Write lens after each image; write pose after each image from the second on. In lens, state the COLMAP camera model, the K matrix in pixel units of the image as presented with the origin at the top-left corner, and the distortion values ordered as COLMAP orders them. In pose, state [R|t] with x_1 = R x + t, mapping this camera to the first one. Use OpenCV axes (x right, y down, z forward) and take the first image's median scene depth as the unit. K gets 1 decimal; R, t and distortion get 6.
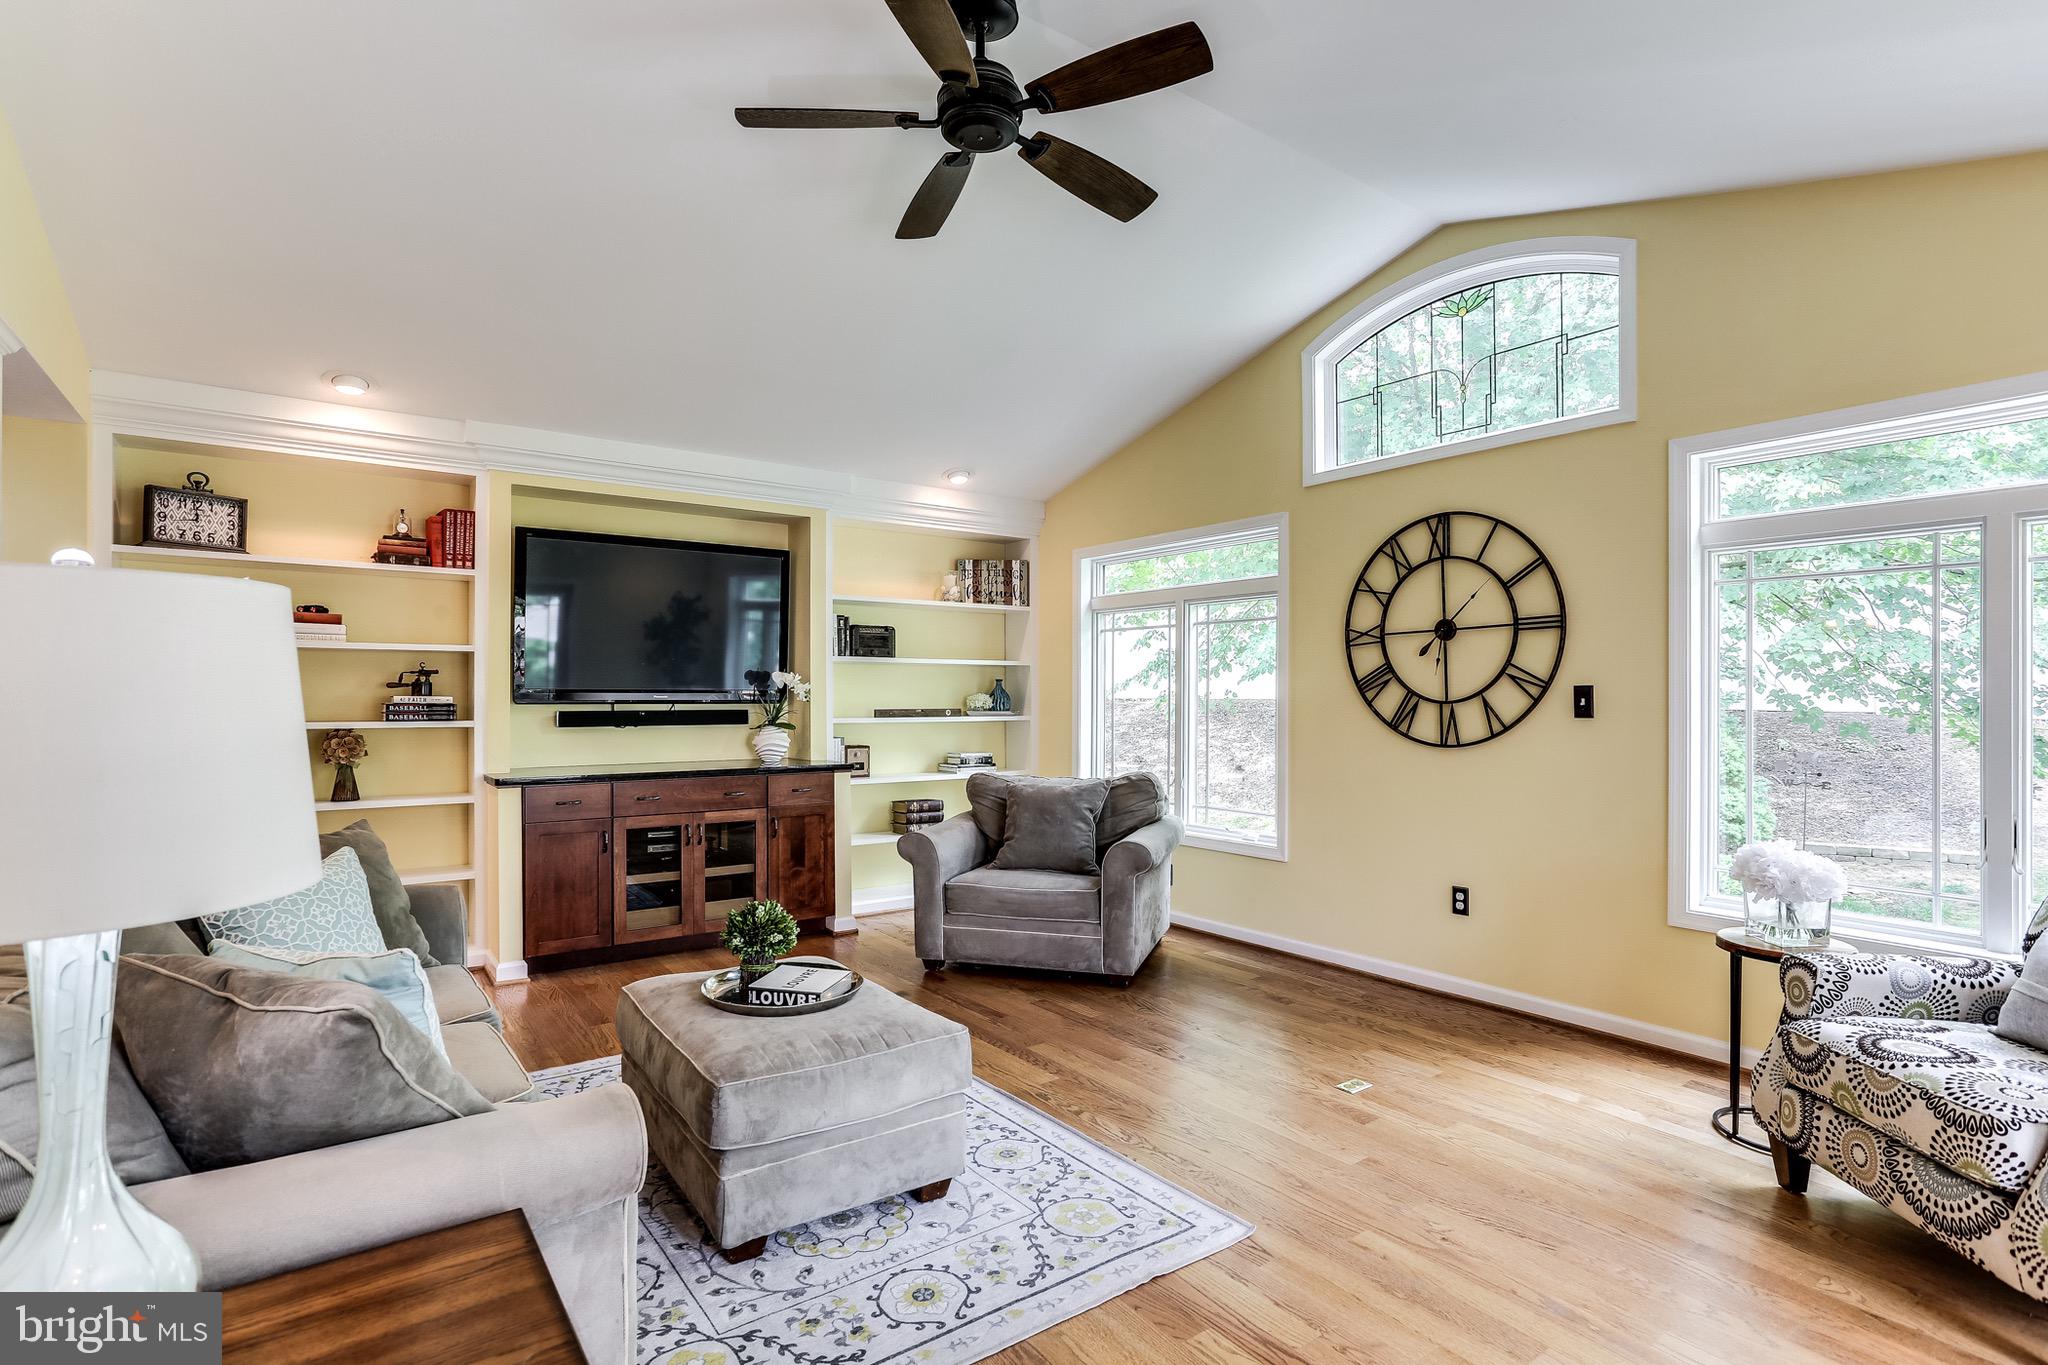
lens RADIAL K [[997.0, 0, 1032.4], [0, 997.0, 681.3], [0, 0, 1]] dist [-0.020296, 0.014789]
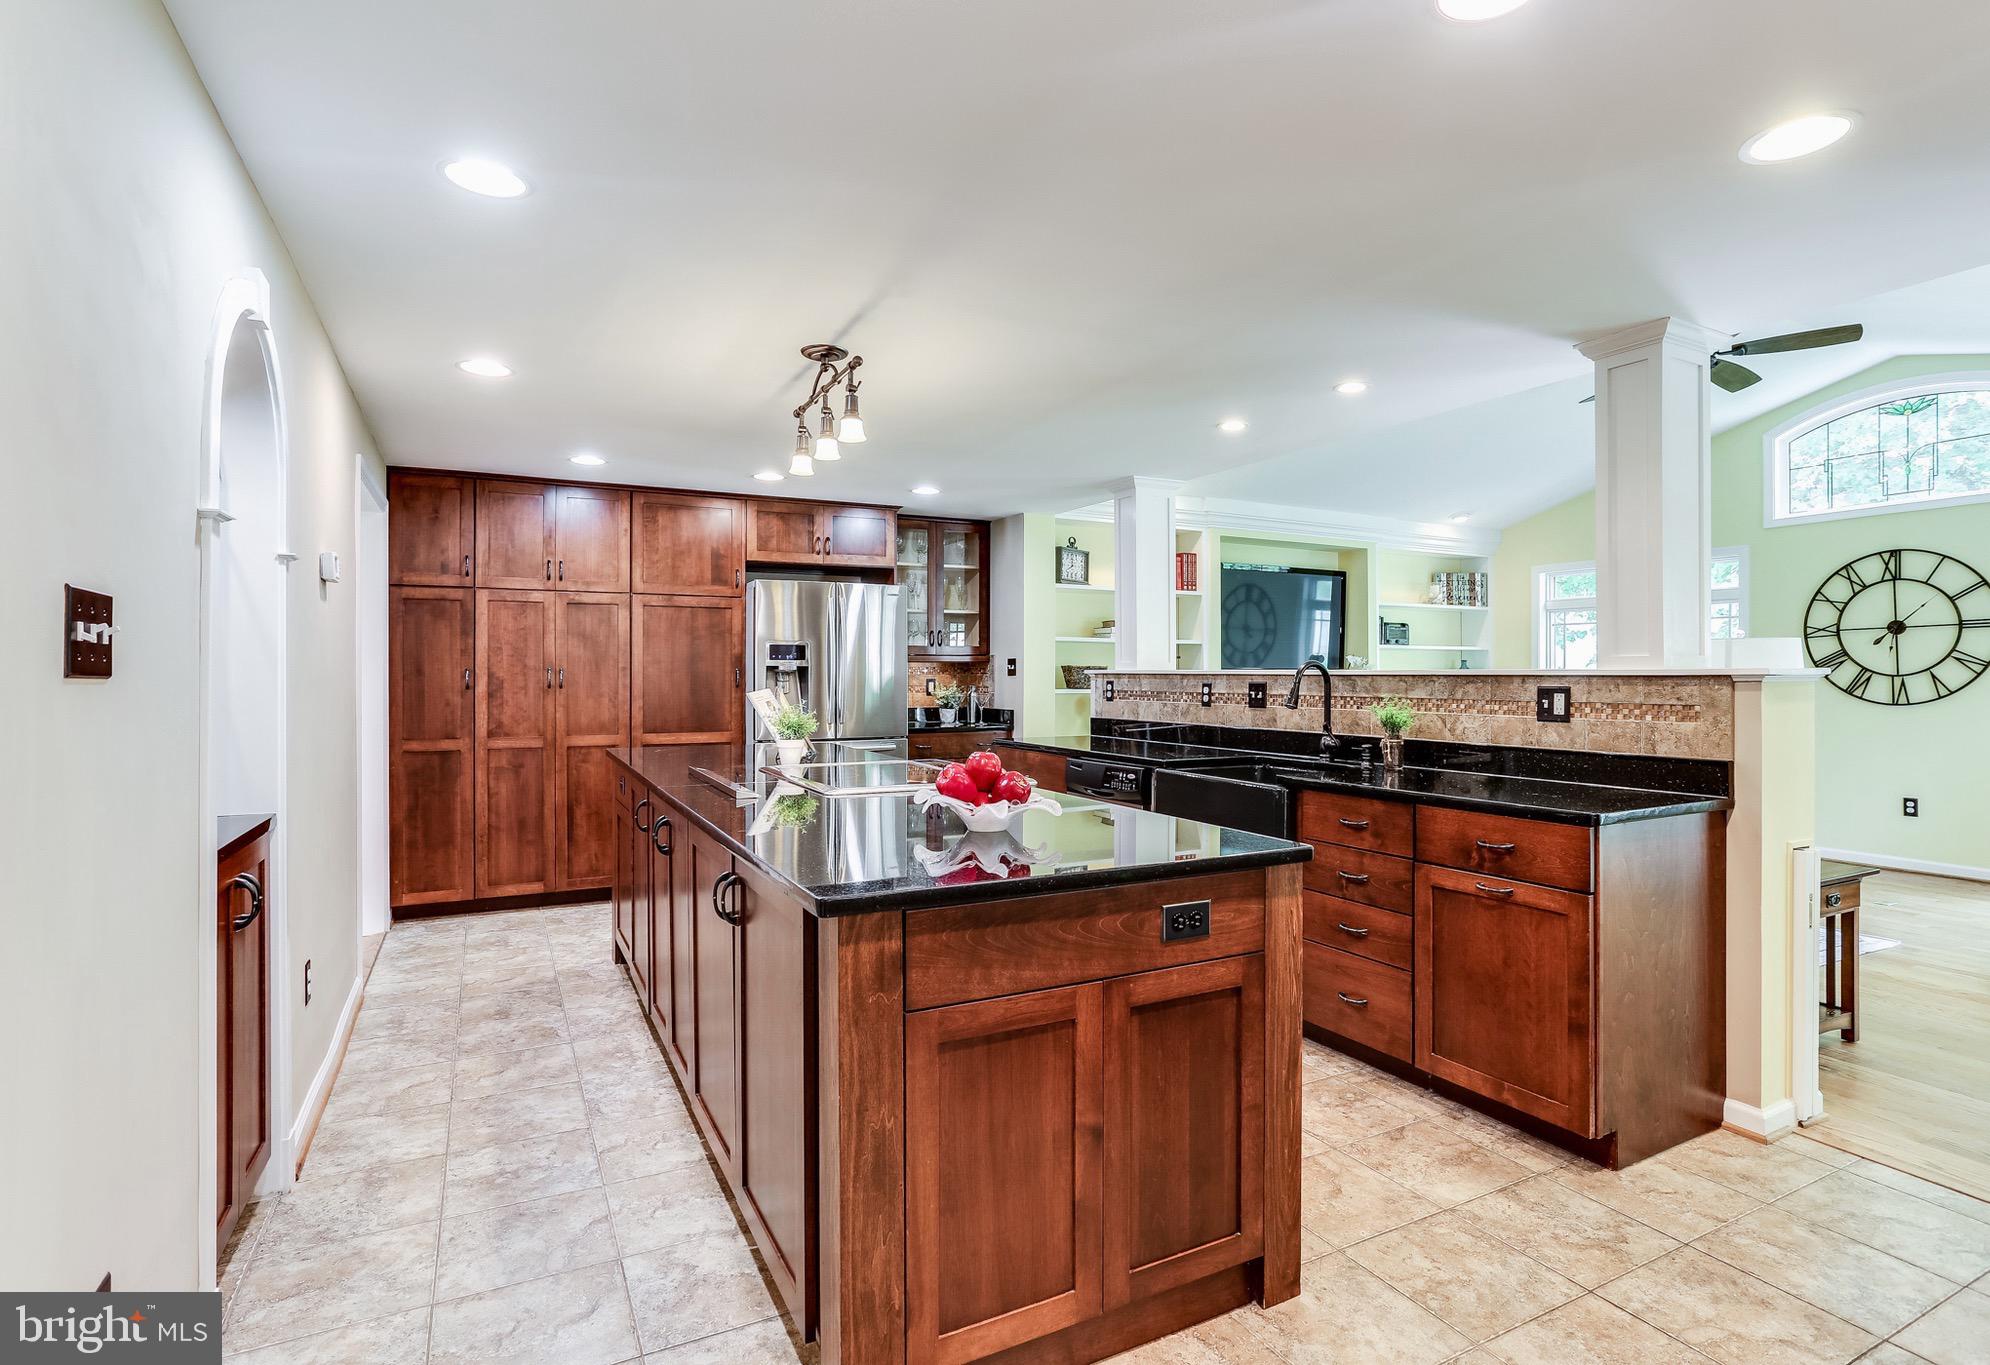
lens RADIAL K [[974.7, 0, 995.9], [0, 974.7, 661.7], [0, 0, 1]] dist [-0.016353, 0.005789]
pose [[0.985165, 0.002782, -0.171590, -0.670551], [-0.002858, 0.999996, -0.000193, 0.004502], [0.171589, 0.000680, 0.985168, -0.665122]]
